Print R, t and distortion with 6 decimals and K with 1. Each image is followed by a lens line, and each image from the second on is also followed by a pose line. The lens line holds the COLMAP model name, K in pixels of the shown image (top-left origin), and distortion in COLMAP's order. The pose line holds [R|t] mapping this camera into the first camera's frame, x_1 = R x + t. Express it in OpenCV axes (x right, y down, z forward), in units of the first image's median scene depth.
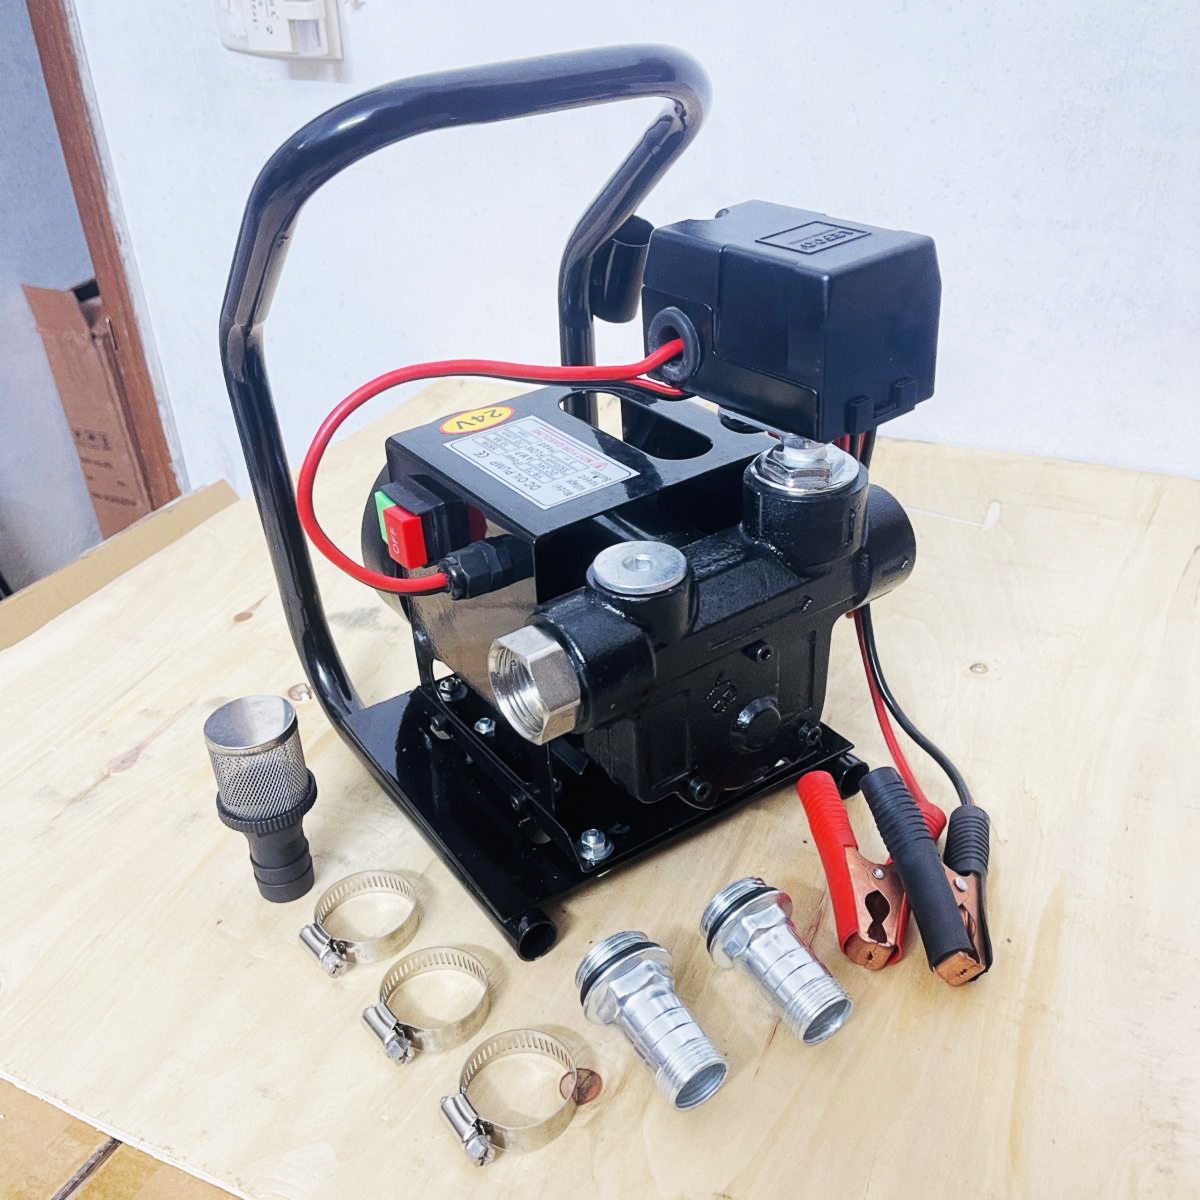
lens RADIAL K [[1193.2, 0, 601.4], [0, 1193.2, 600.5], [0, 0, 1]] dist [0.055951, -0.080482]
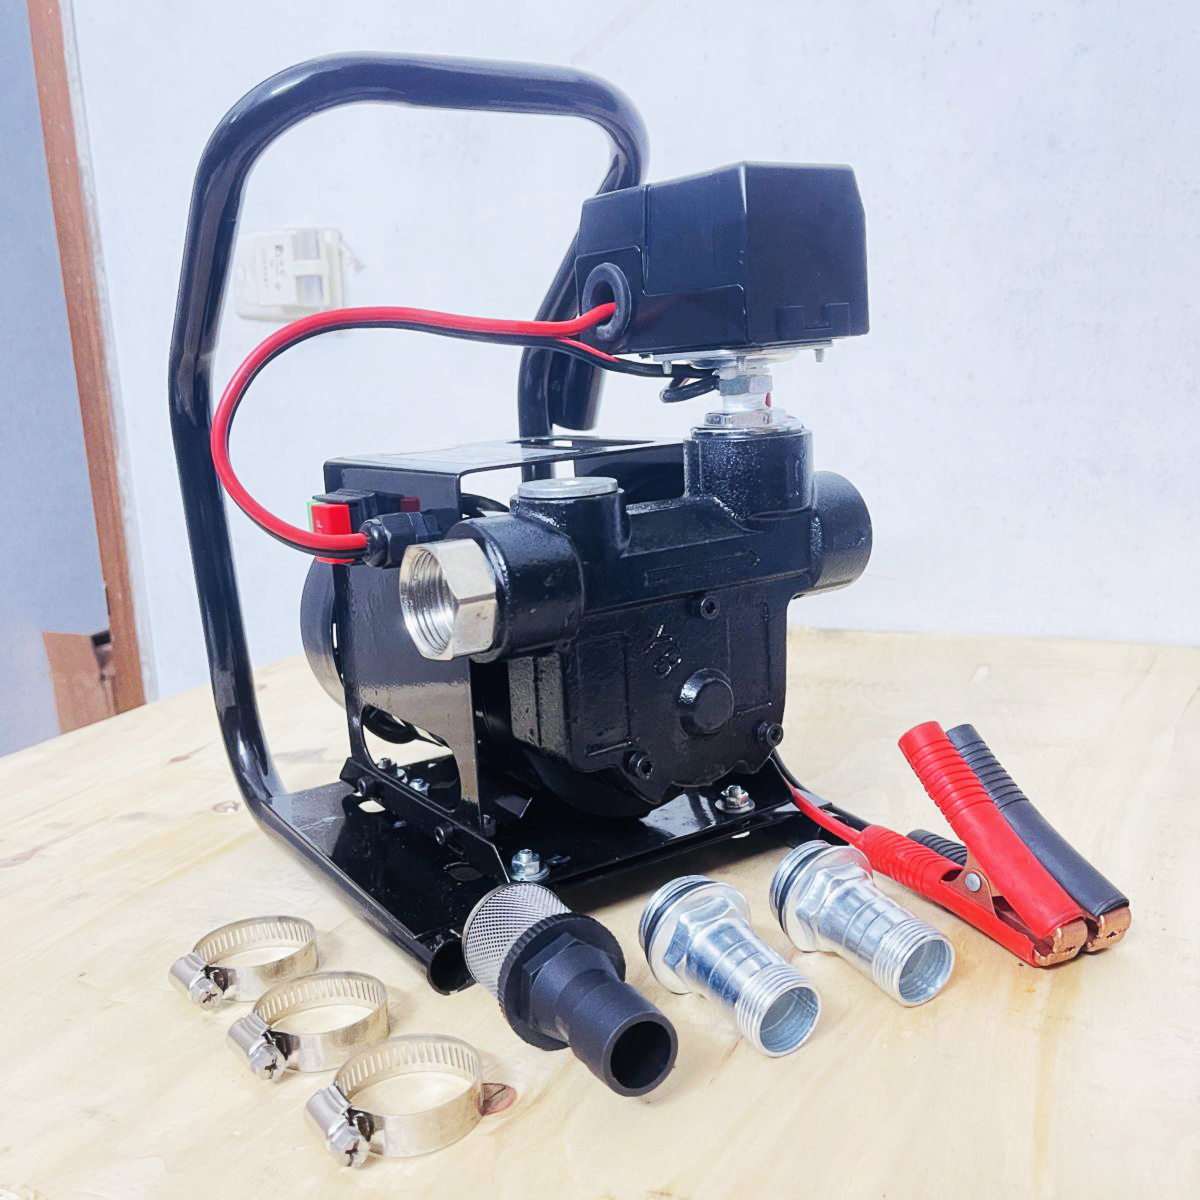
lens RADIAL K [[1204.9, 0, 604.0], [0, 1204.9, 598.6], [0, 0, 1]] dist [0.015672, 0.004341]
pose [[0.999921, -0.006520, -0.010786, 0.063426], [0.002513, 0.941733, -0.336353, 0.333125], [0.012350, 0.336299, 0.941674, 0.128331]]
